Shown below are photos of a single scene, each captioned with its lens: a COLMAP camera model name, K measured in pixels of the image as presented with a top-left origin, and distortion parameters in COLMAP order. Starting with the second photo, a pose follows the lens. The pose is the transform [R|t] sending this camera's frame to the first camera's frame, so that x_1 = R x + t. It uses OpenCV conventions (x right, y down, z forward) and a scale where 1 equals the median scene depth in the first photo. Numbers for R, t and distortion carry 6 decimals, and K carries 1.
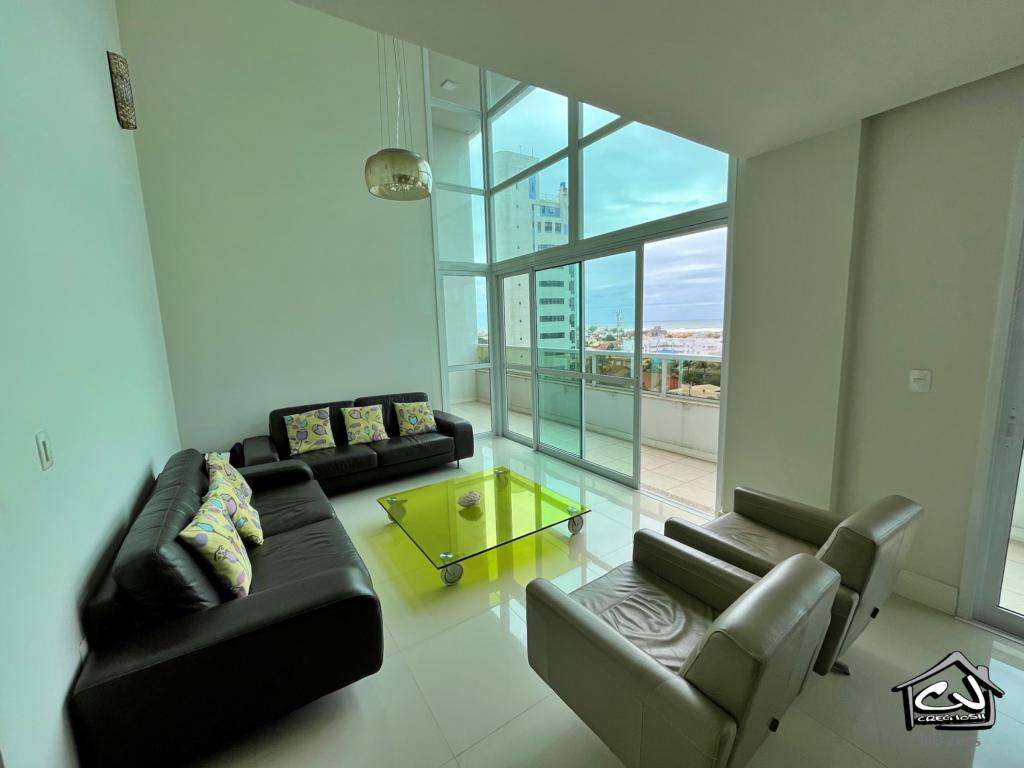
lens RADIAL K [[412.0, 0, 512.0], [0, 412.0, 384.0], [0, 0, 1]] dist [-0.004440, 0.000146]
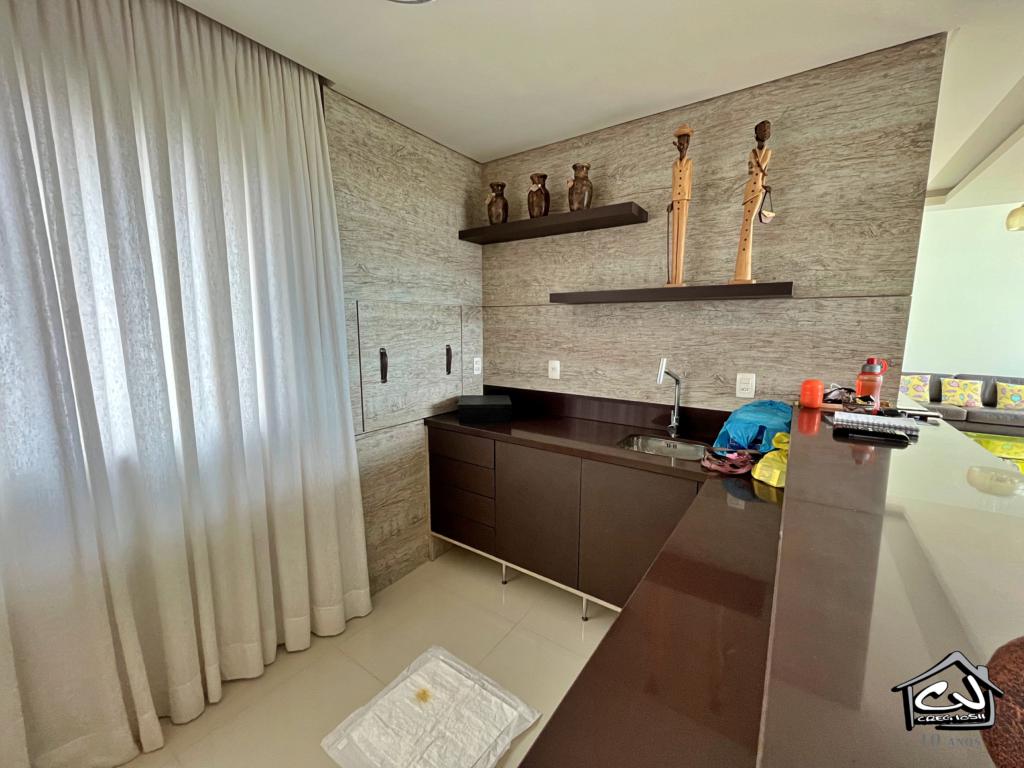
lens RADIAL K [[412.0, 0, 512.0], [0, 412.0, 384.0], [0, 0, 1]] dist [-0.004440, 0.000146]
pose [[0.355981, 0.166495, -0.919542, 0.352443], [-0.150803, 0.981338, 0.119304, 0.133672], [0.922245, 0.096200, 0.374446, -0.870140]]
